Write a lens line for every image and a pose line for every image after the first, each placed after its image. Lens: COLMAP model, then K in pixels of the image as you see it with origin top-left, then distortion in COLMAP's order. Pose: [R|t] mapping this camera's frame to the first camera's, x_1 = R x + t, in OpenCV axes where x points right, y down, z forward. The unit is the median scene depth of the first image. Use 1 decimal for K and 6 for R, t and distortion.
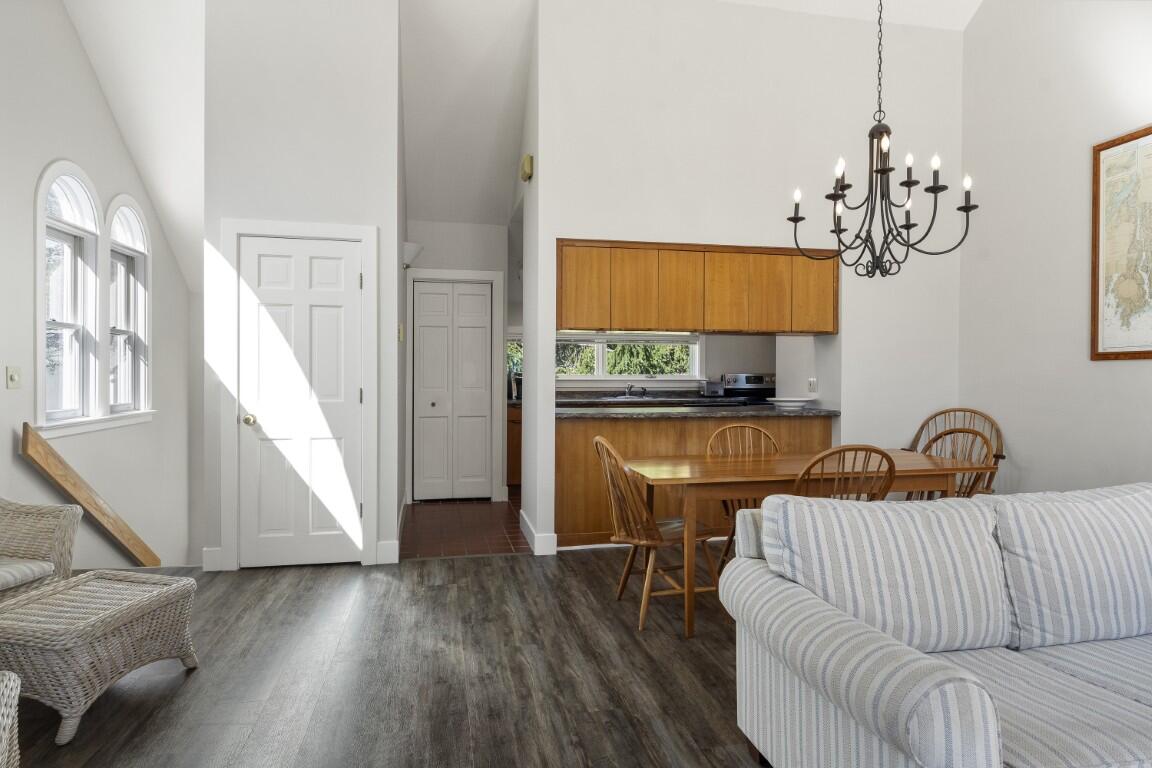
lens RADIAL K [[658.2, 0, 576.9], [0, 658.2, 381.3], [0, 0, 1]] dist [0.002978, 0.001016]
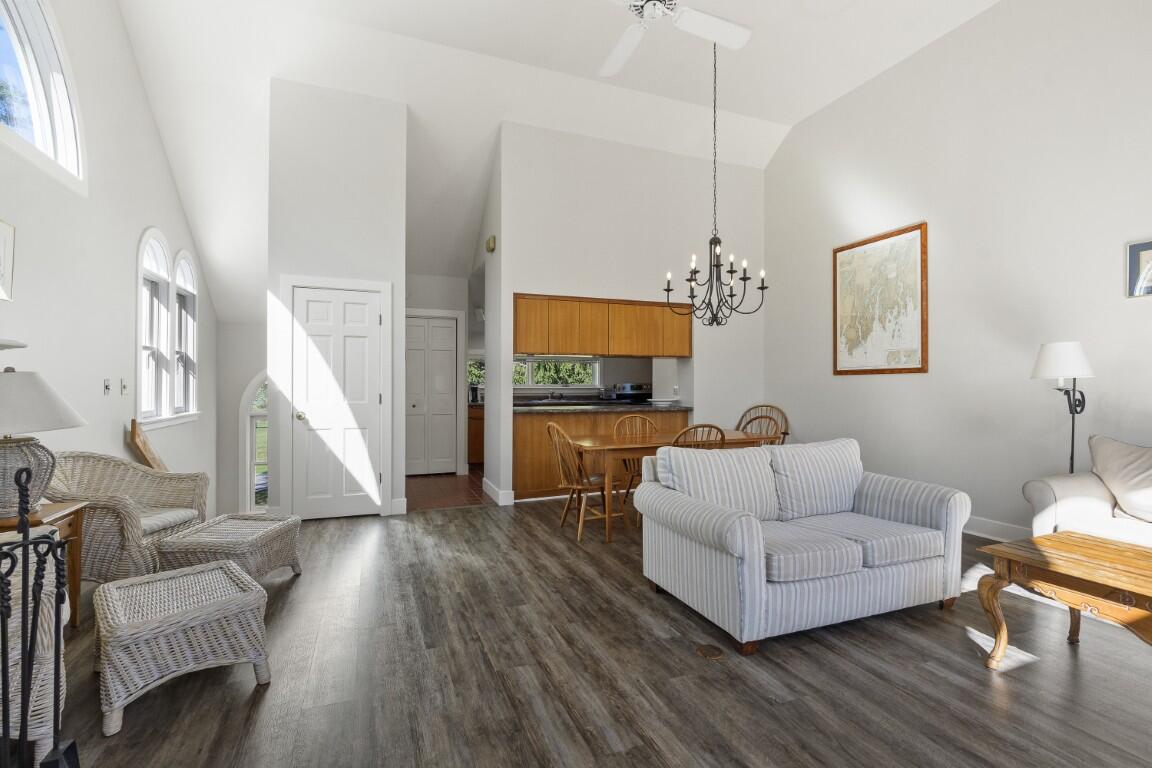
lens RADIAL K [[534.5, 0, 576.0], [0, 534.5, 384.0], [0, 0, 1]] dist [-0.000787, -0.000052]
pose [[0.985707, -0.001841, 0.168457, -0.125078], [0.003860, 0.999925, -0.011661, 0.005875], [-0.168423, 0.012144, 0.985640, -0.288310]]
